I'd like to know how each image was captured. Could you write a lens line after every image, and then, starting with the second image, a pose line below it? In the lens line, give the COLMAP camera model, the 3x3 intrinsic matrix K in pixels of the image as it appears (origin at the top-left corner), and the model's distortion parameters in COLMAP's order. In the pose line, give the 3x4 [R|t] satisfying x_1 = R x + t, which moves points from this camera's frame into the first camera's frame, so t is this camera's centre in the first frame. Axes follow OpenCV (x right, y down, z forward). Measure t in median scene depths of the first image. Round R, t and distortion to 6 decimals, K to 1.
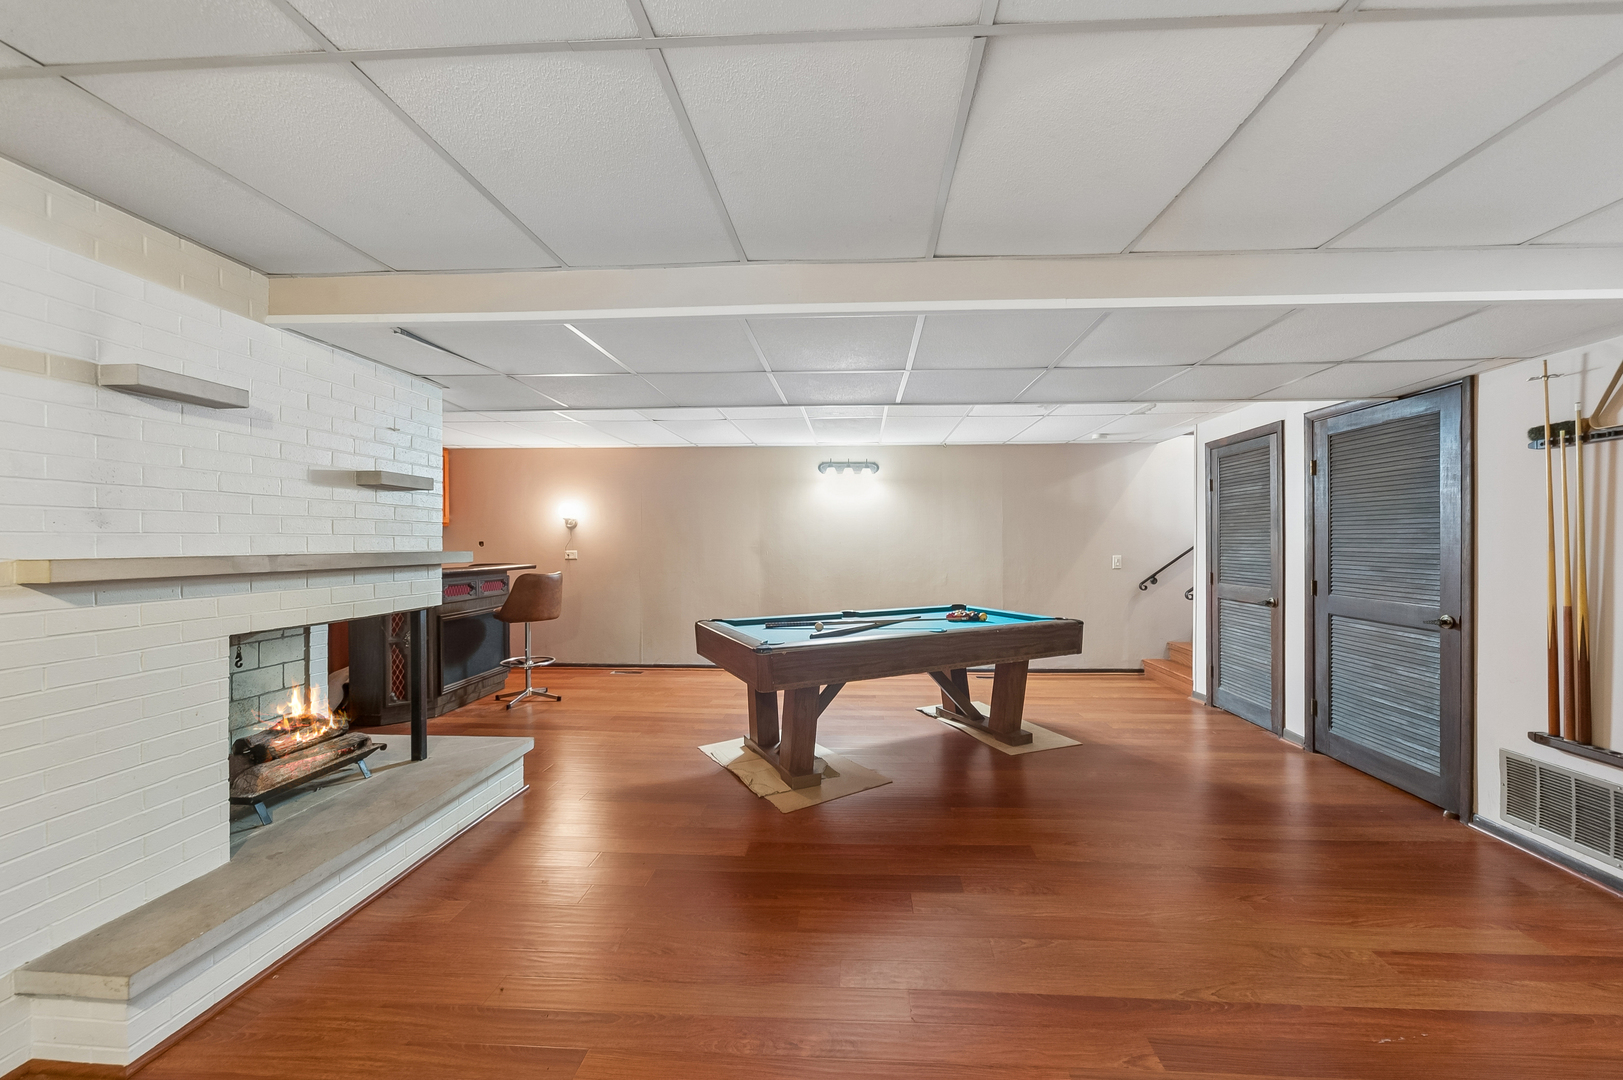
lens RADIAL K [[614.9, 0, 821.3], [0, 614.9, 543.8], [0, 0, 1]] dist [-0.000130, -0.000031]
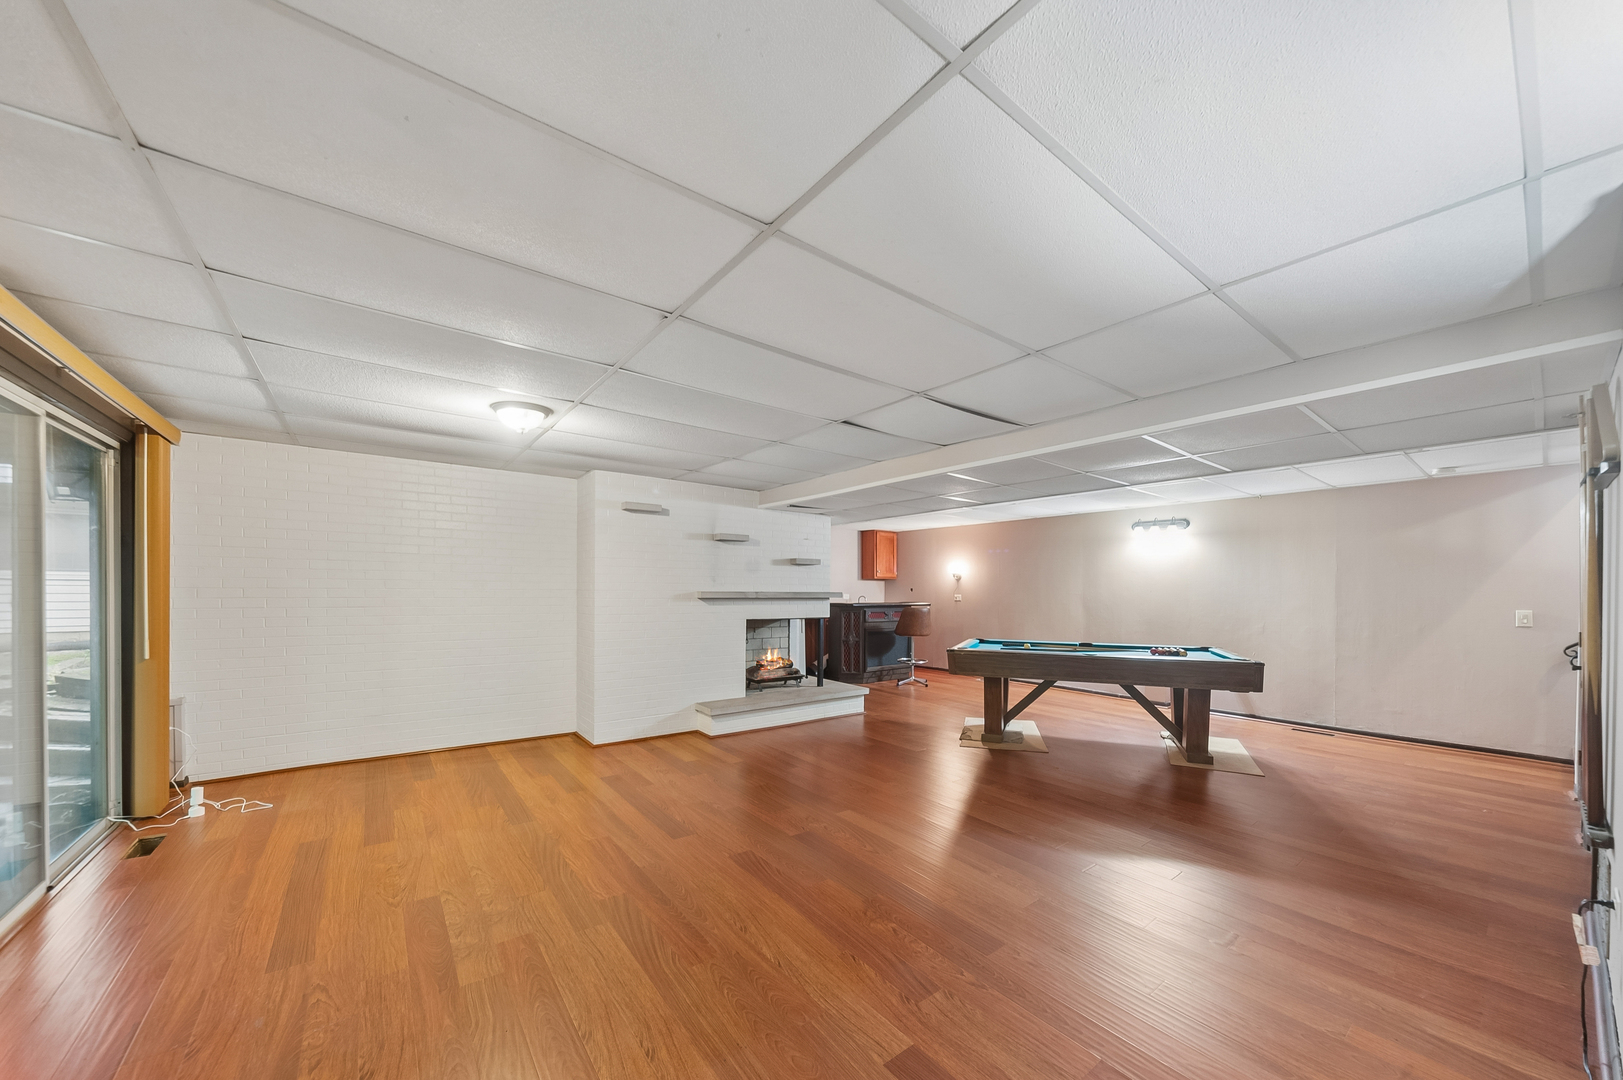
lens RADIAL K [[561.6, 0, 808.3], [0, 561.6, 590.7], [0, 0, 1]] dist [0.000170, 0.000037]
pose [[0.650506, 0.008082, -0.759458, 0.694041], [-0.010375, 0.999945, 0.001755, 0.003887], [0.759430, 0.006738, 0.650554, -0.281378]]
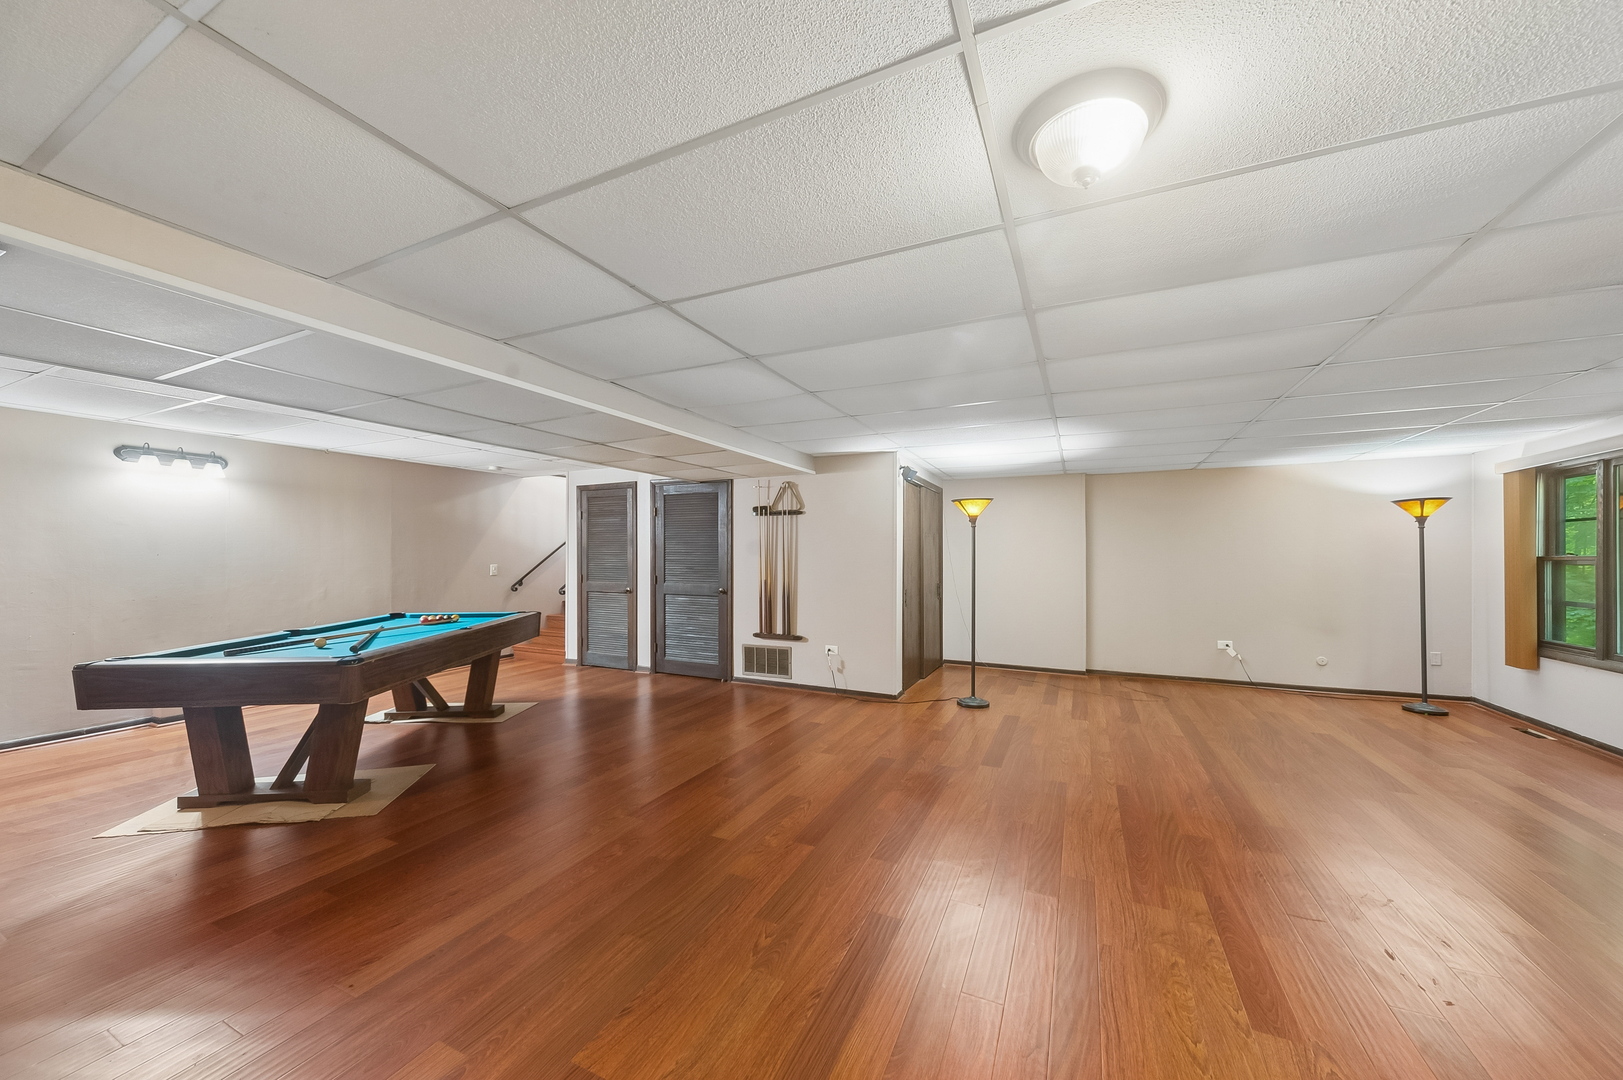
lens RADIAL K [[576.7, 0, 819.7], [0, 576.7, 547.2], [0, 0, 1]] dist [0.000447, 0.000066]
pose [[0.370684, 0.010564, 0.928699, -0.558224], [0.001100, 0.999930, -0.011813, -0.002063], [-0.928758, 0.005400, 0.370646, -0.049550]]
